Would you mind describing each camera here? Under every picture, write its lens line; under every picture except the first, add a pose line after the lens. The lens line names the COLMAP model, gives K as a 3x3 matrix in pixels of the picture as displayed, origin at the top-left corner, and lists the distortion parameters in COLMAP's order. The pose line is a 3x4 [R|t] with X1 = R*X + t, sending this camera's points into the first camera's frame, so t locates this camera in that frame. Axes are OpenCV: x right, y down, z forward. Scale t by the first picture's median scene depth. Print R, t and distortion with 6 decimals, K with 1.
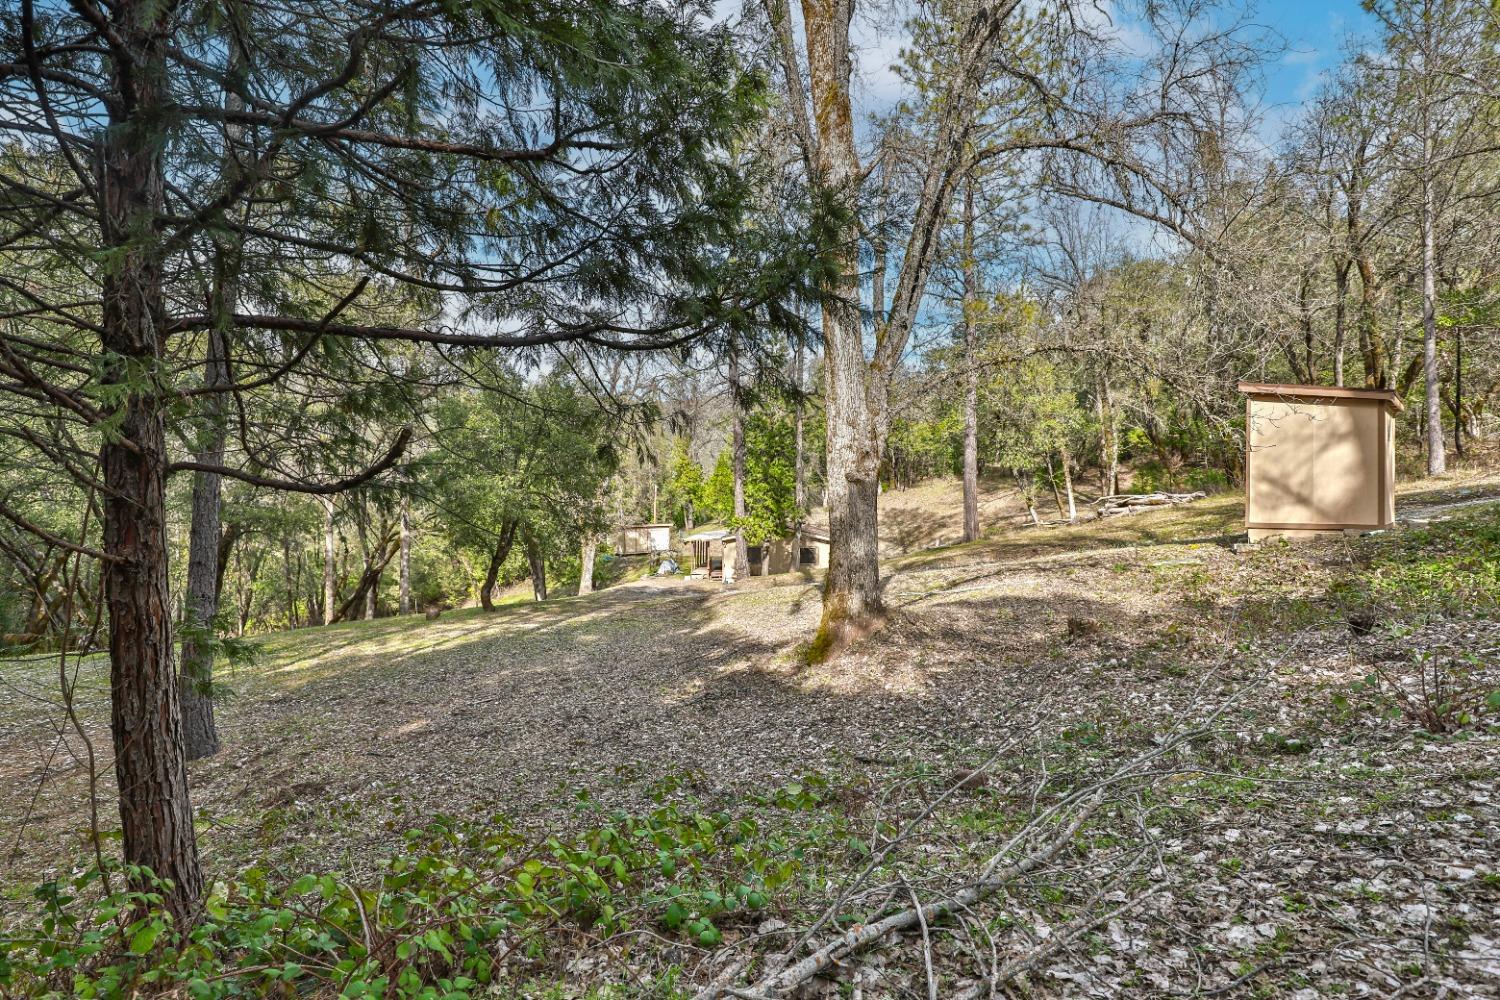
lens RADIAL K [[726.6, 0, 750.0], [0, 726.6, 500.0], [0, 0, 1]] dist [-0.033371, -0.000628]
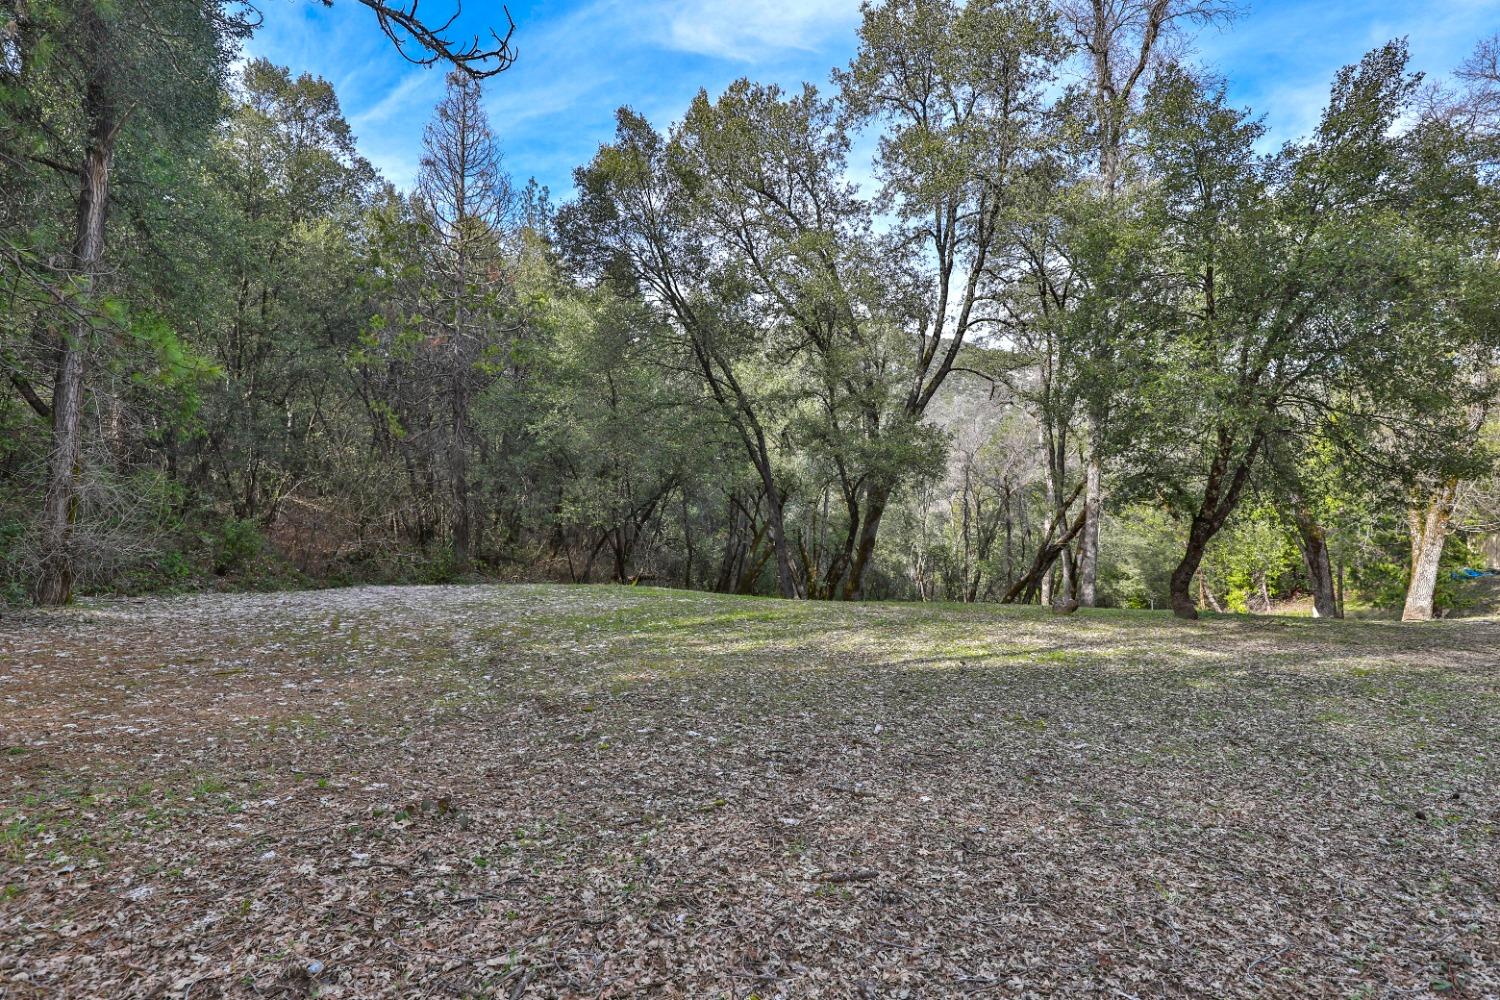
lens RADIAL K [[726.6, 0, 750.0], [0, 726.6, 500.0], [0, 0, 1]] dist [-0.033371, -0.000628]
pose [[0.552131, 0.022263, -0.833460, -0.058287], [-0.026450, 0.999608, 0.009179, 0.042299], [0.833337, 0.016977, 0.552504, 0.257515]]
